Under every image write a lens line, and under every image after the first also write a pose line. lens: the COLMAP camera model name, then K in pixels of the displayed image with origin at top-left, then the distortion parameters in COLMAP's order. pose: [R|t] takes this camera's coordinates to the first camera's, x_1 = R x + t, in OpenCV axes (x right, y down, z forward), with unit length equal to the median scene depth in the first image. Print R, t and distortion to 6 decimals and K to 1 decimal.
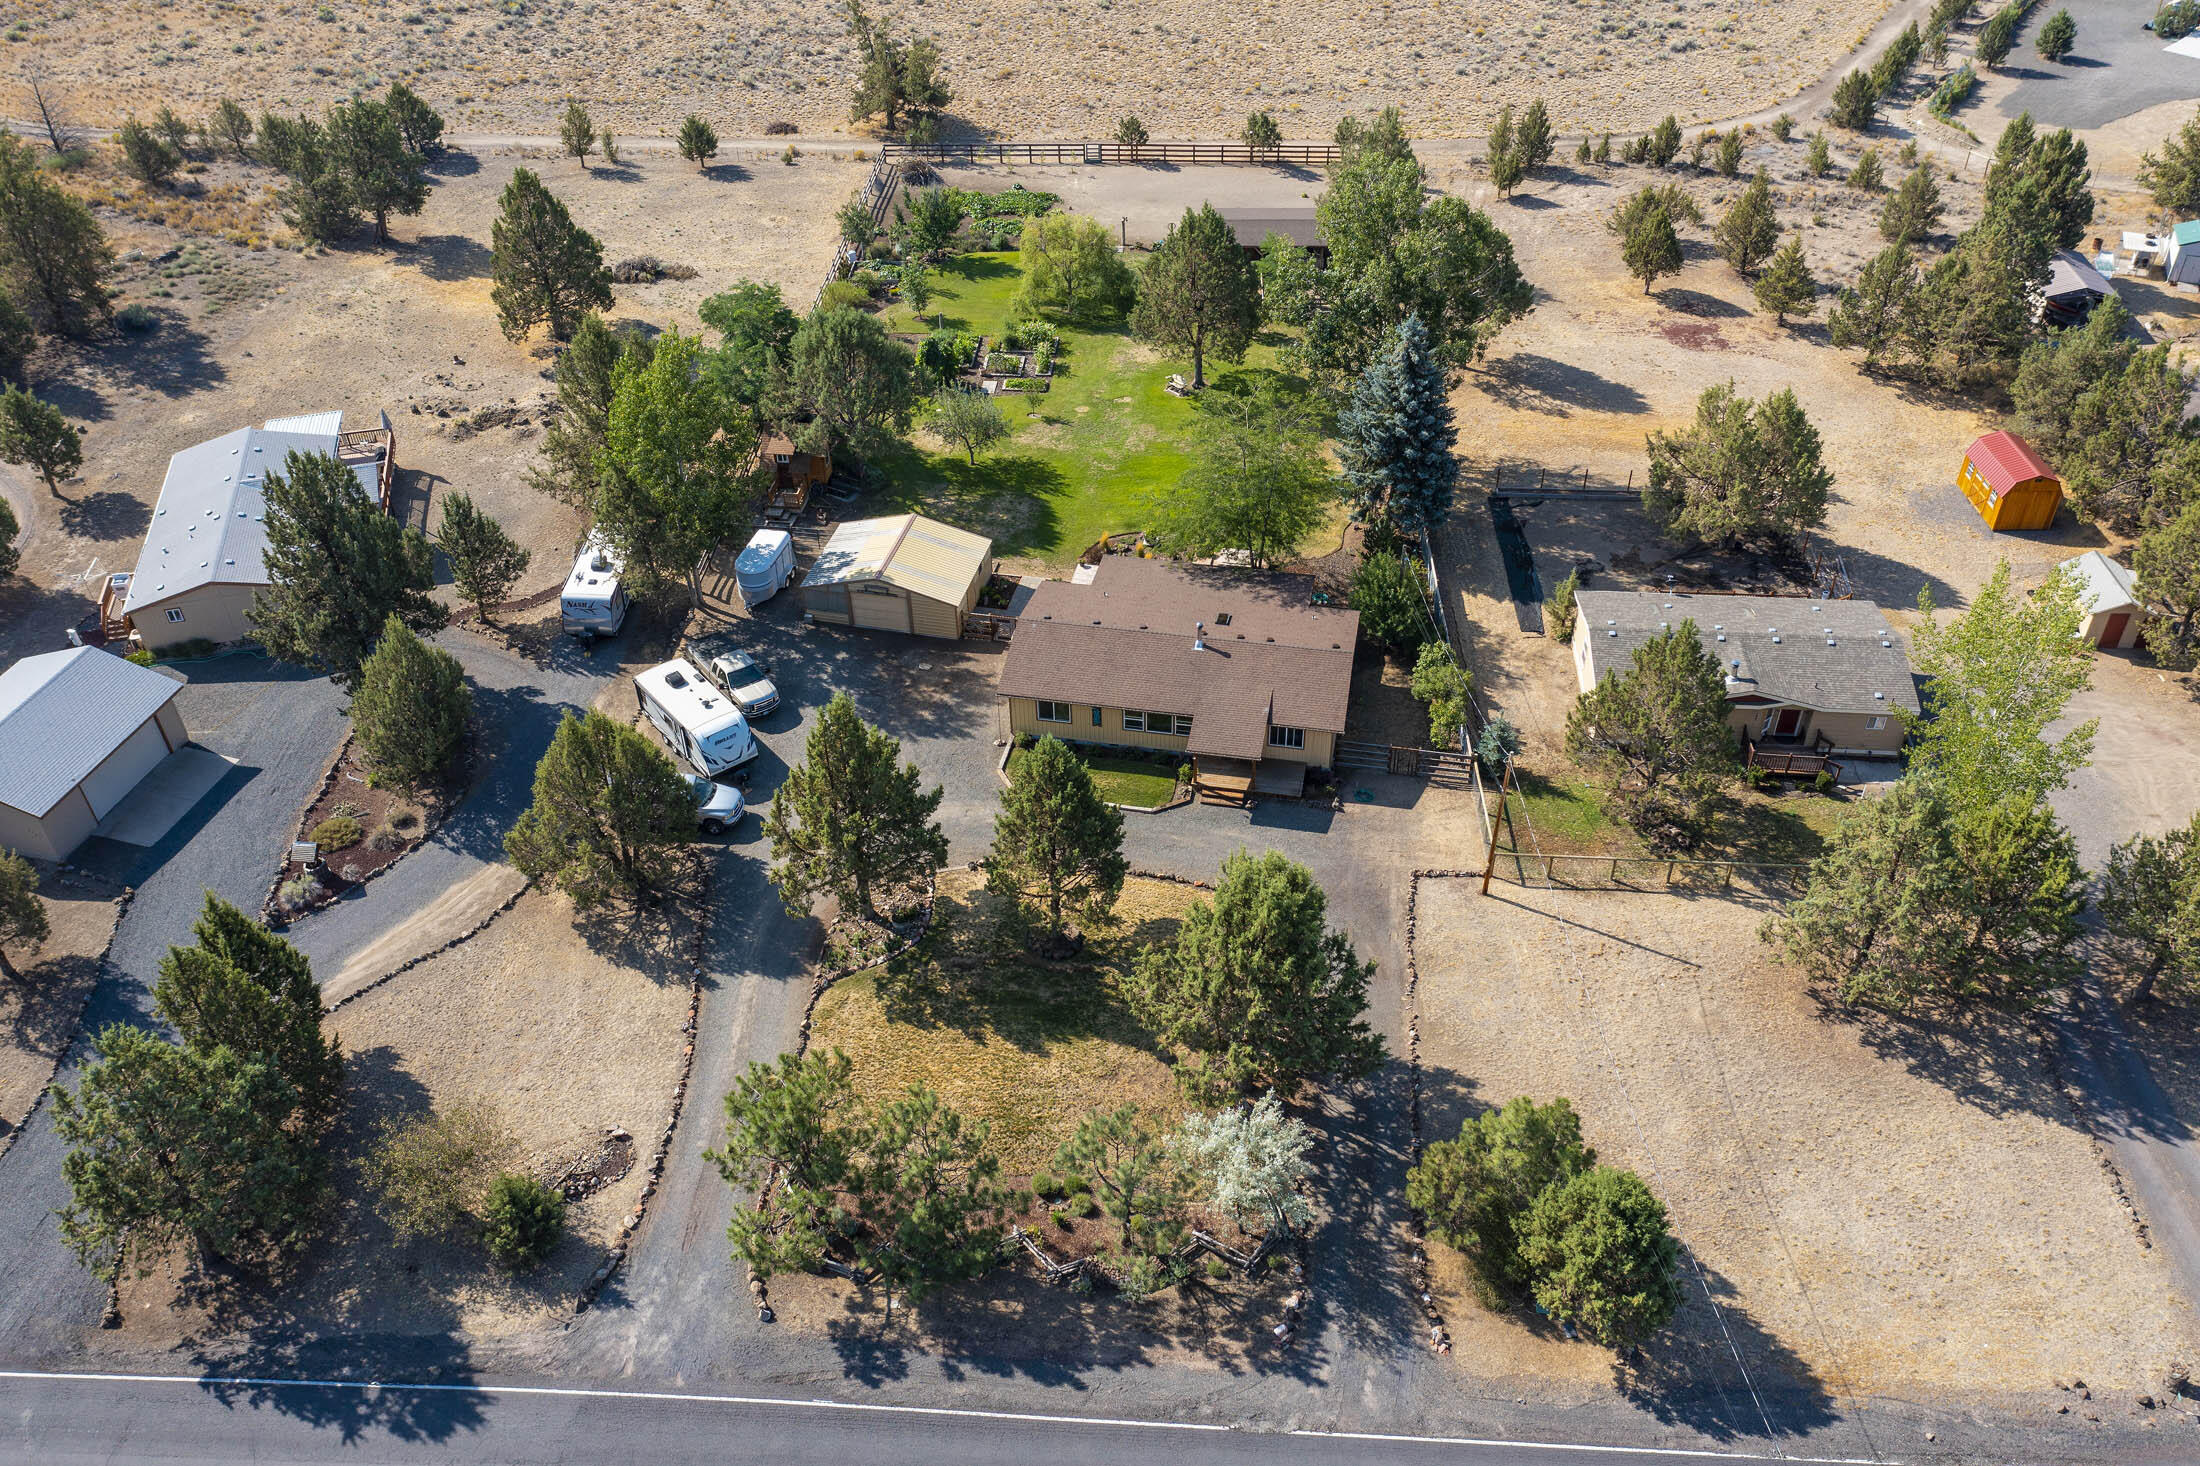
lens RADIAL K [[1755.8, 0, 1106.2], [0, 1755.8, 723.8], [0, 0, 1]] dist [-0.010891, 0.000709]
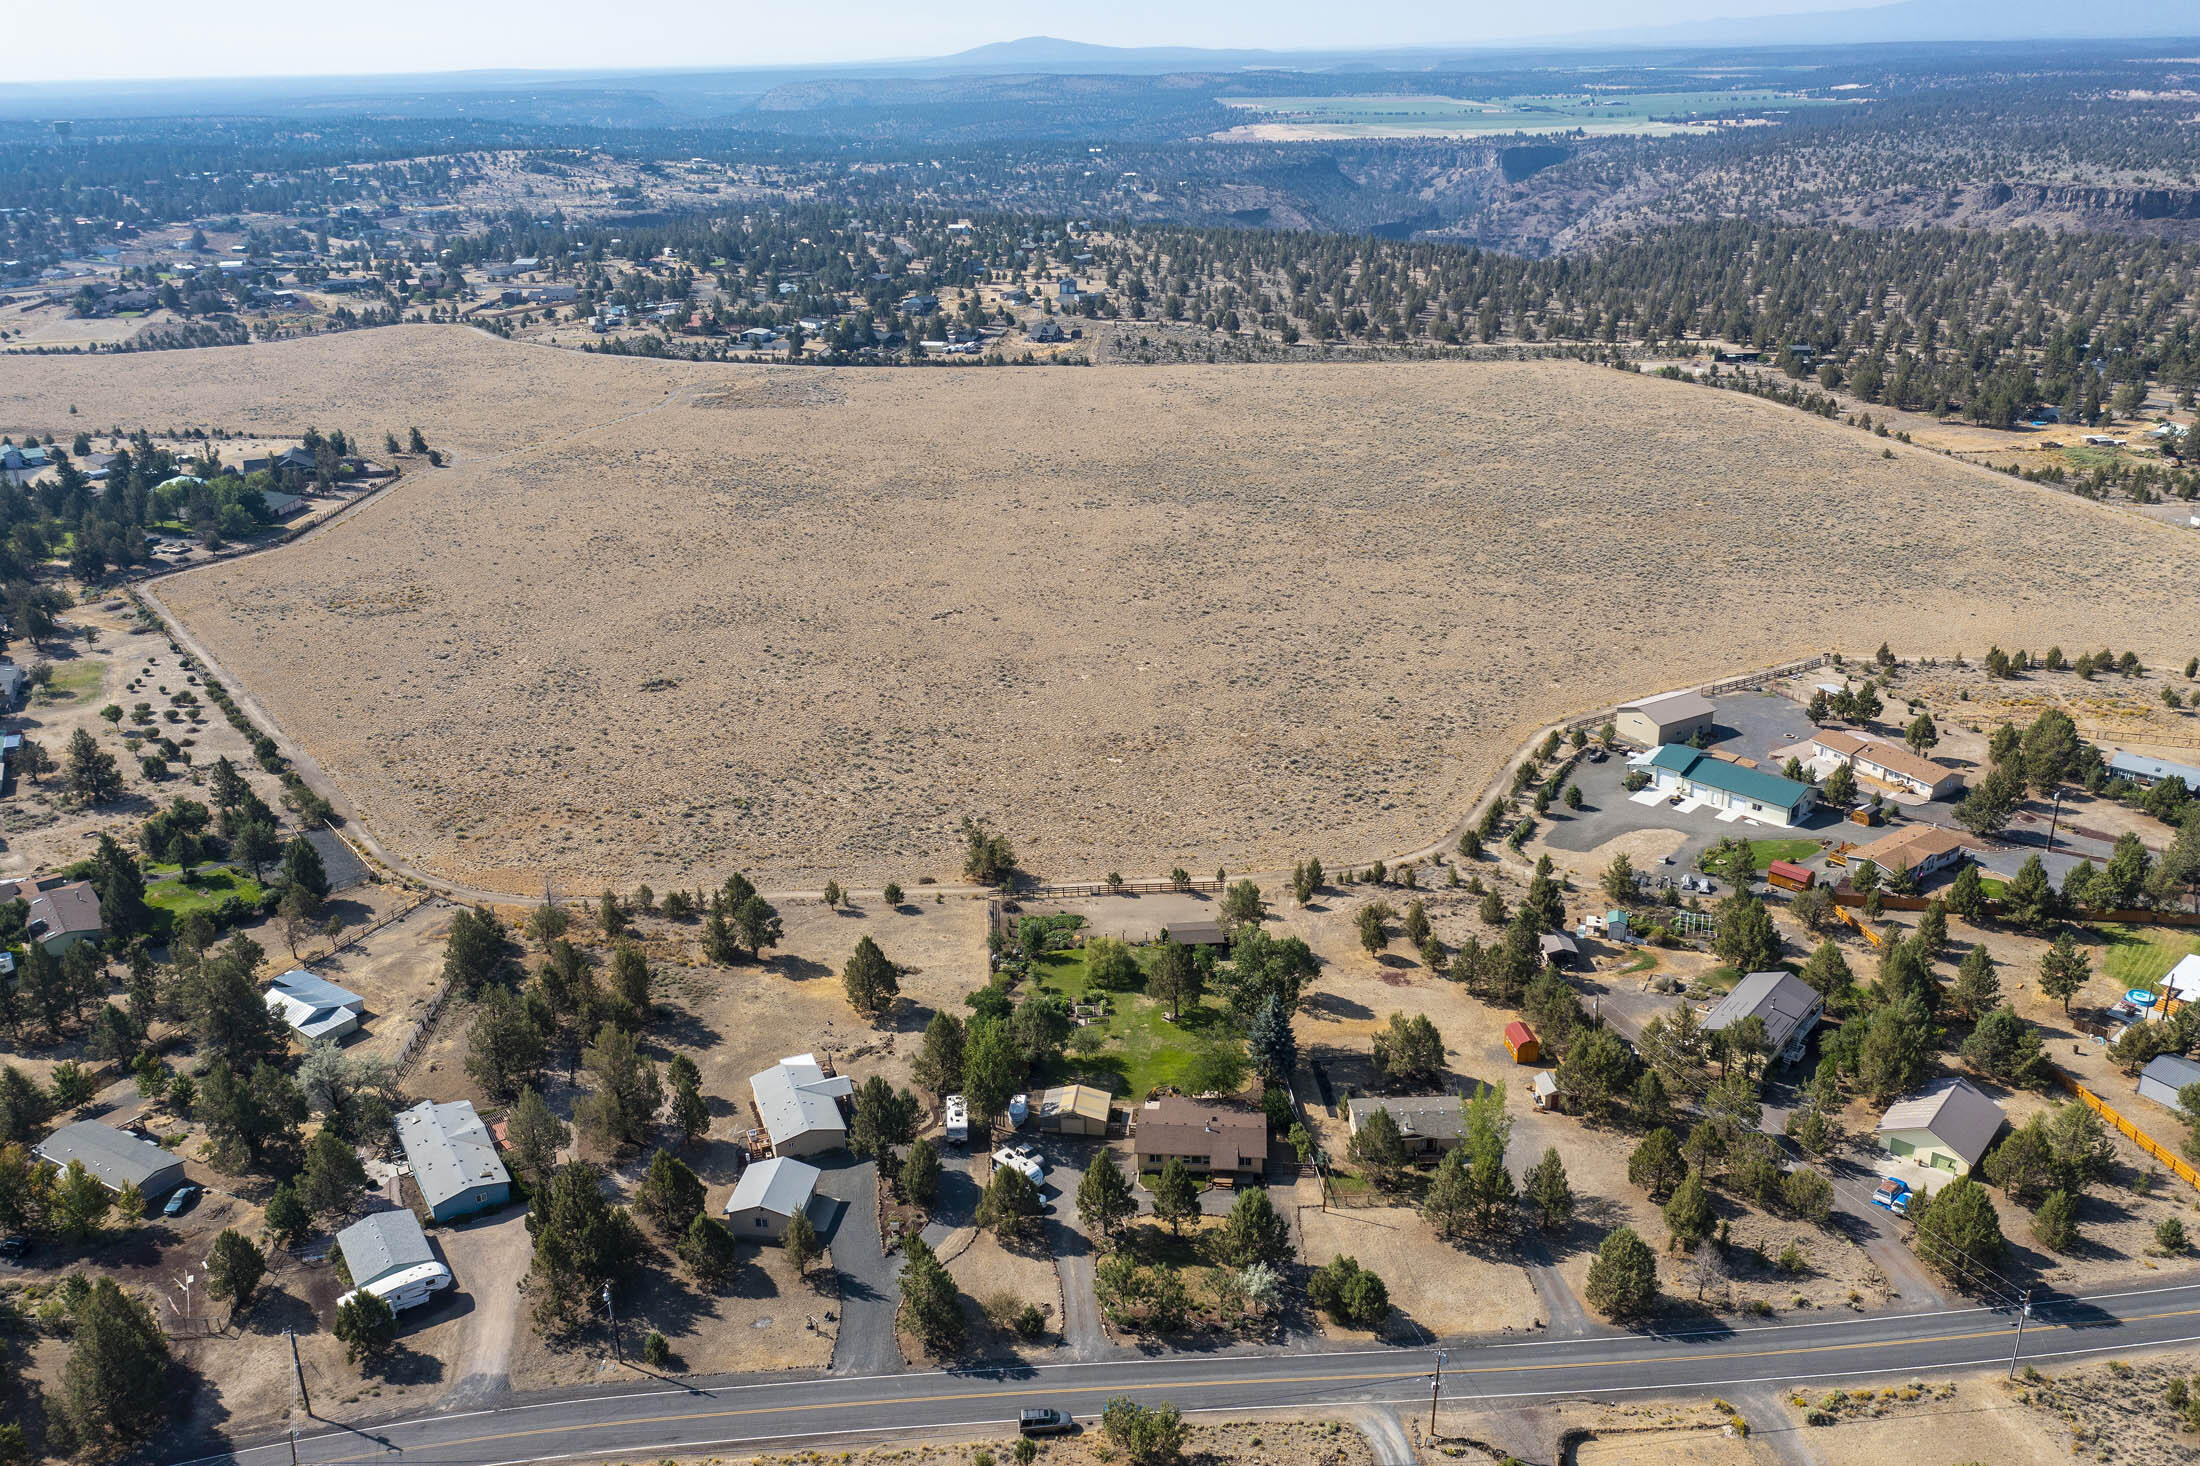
lens RADIAL K [[1755.8, 0, 1114.6], [0, 1755.8, 735.9], [0, 0, 1]] dist [-0.010891, 0.000709]
pose [[0.993158, -0.040068, 0.109690, -0.326373], [0.070379, 0.954917, -0.288409, 0.130885], [-0.093189, 0.294155, 0.951204, -1.544486]]
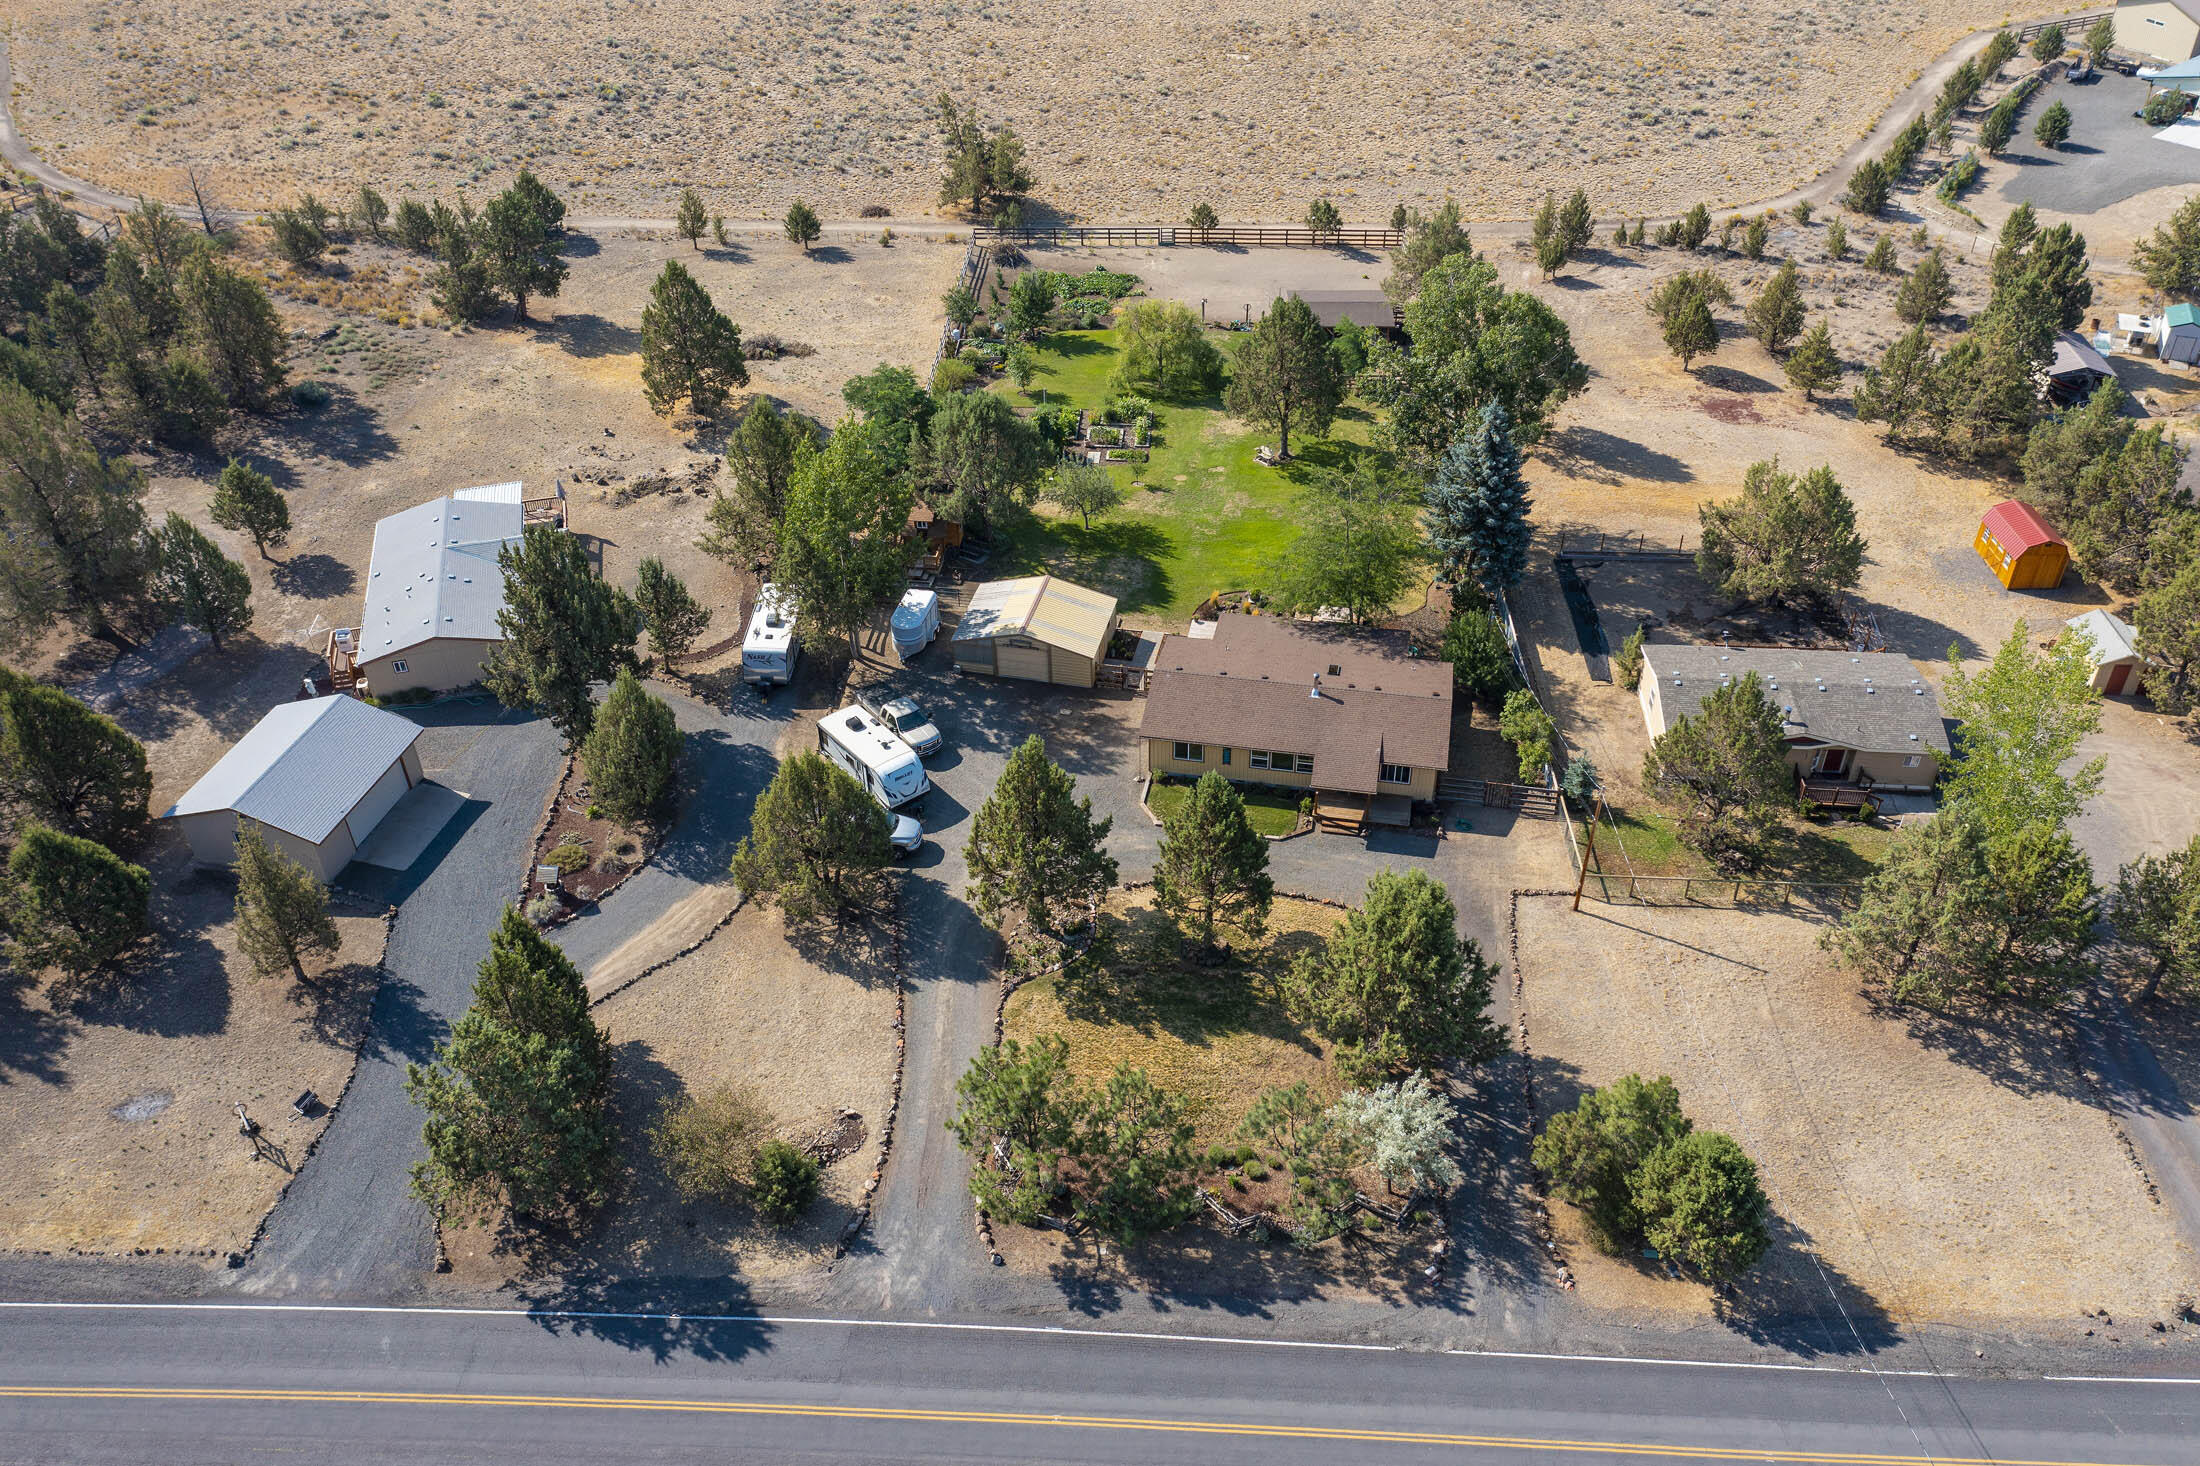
lens RADIAL K [[1755.8, 0, 1106.8], [0, 1755.8, 725.0], [0, 0, 1]] dist [-0.010891, 0.000709]
pose [[0.999997, -0.000512, 0.002236, -0.079367], [0.000562, 0.999743, -0.022642, 0.001332], [-0.002224, 0.022643, 0.999741, -0.127486]]
